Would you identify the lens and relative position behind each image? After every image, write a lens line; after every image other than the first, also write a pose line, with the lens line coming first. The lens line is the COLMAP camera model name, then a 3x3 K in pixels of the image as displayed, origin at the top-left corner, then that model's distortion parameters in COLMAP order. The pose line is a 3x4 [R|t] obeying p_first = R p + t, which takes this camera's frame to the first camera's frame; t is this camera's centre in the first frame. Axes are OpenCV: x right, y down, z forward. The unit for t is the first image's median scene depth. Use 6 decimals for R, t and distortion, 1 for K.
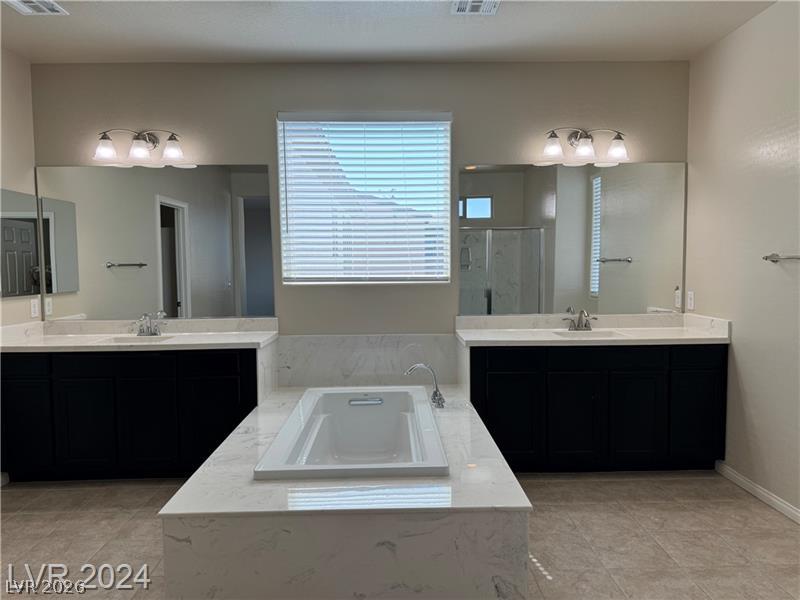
lens RADIAL K [[573.7, 0, 401.3], [0, 573.7, 298.6], [0, 0, 1]] dist [0.057961, -0.034327]
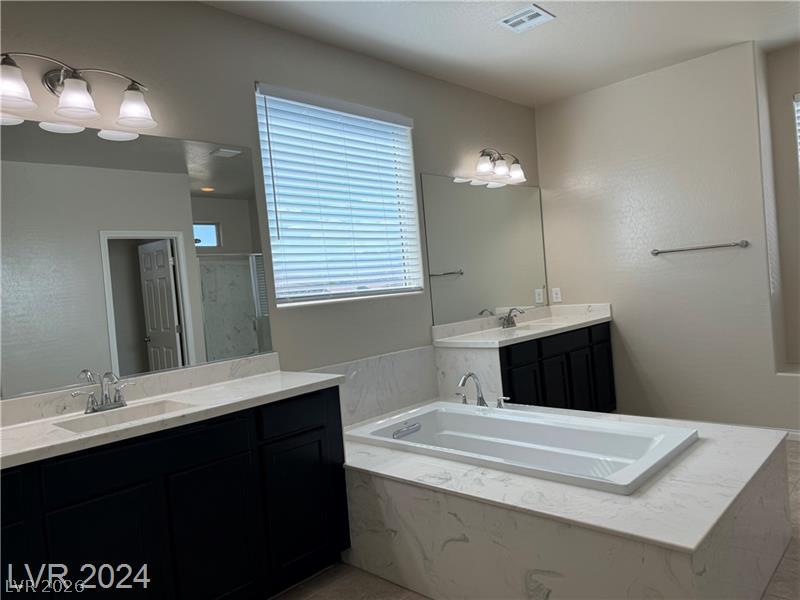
lens RADIAL K [[573.7, 0, 400.2], [0, 573.7, 300.8], [0, 0, 1]] dist [0.057961, -0.034327]
pose [[0.697565, -0.067903, 0.713297, -0.641588], [0.122189, 0.992191, -0.025041, 0.005422], [-0.706026, 0.104624, 0.700414, 0.359843]]
